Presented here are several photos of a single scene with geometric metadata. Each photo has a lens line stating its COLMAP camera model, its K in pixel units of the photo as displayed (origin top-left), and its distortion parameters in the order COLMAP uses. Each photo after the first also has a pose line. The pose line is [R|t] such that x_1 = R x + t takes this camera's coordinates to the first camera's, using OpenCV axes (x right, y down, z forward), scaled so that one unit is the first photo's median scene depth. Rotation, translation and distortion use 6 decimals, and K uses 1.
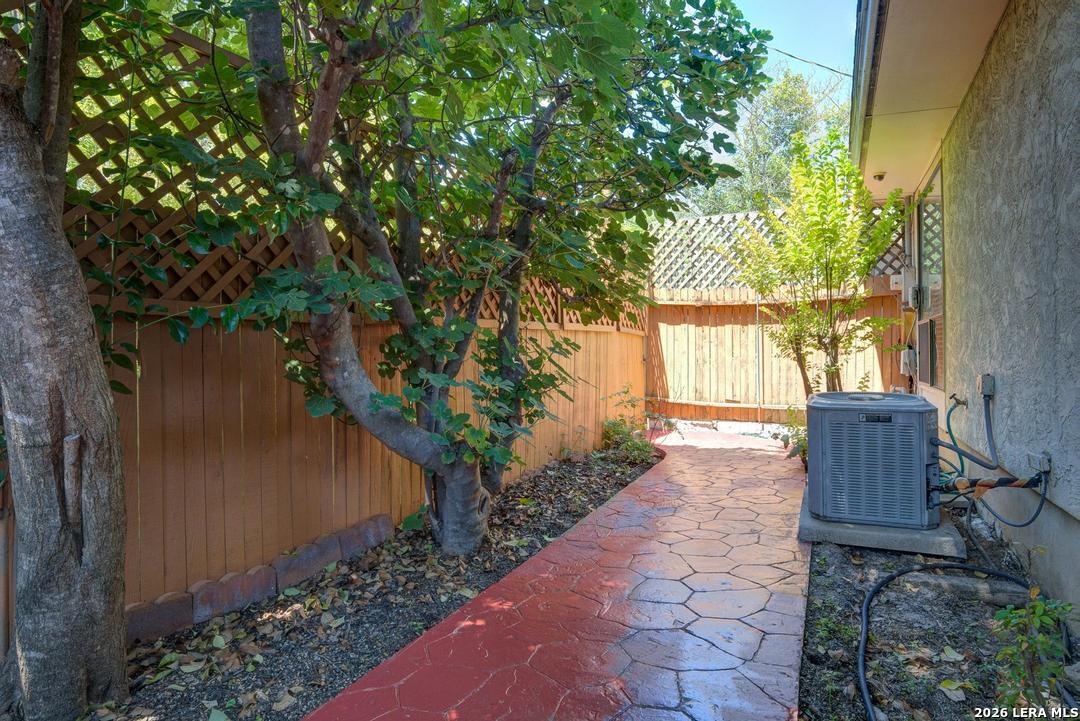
lens RADIAL K [[603.8, 0, 540.4], [0, 603.8, 354.2], [0, 0, 1]] dist [-0.041319, 0.000216]
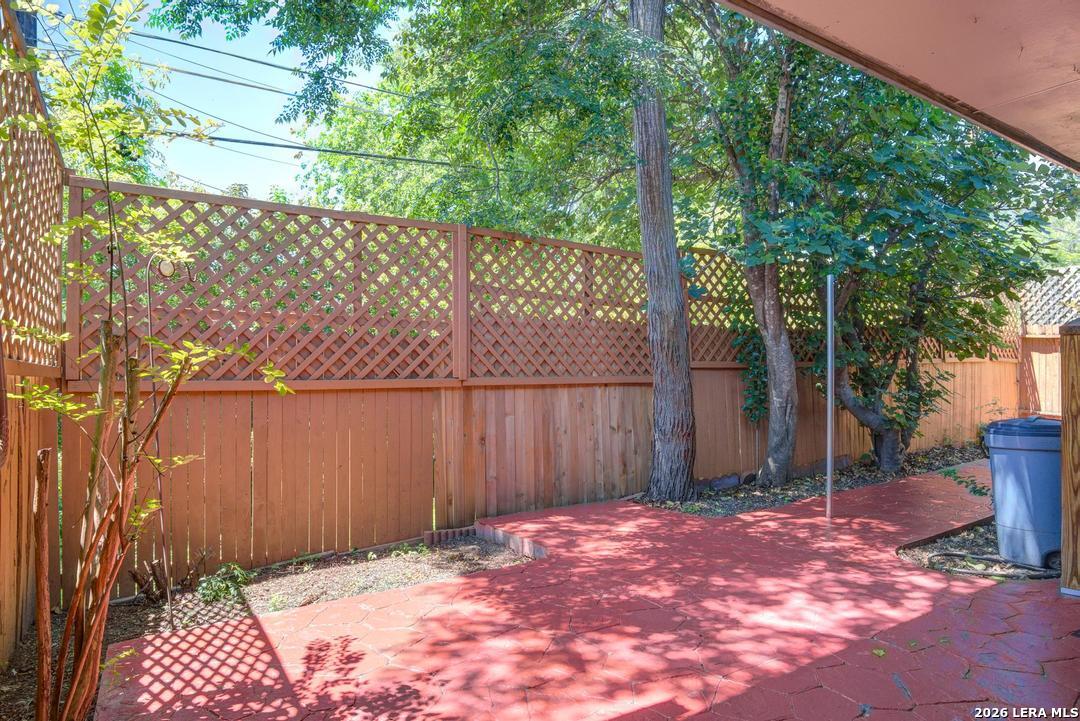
lens RADIAL K [[624.6, 0, 528.8], [0, 624.6, 366.1], [0, 0, 1]] dist [-0.044800, 0.003965]
pose [[0.847423, -0.009294, -0.530836, -0.041808], [0.004658, 0.999938, -0.010071, -0.025346], [0.530897, 0.006061, 0.847414, -1.129962]]
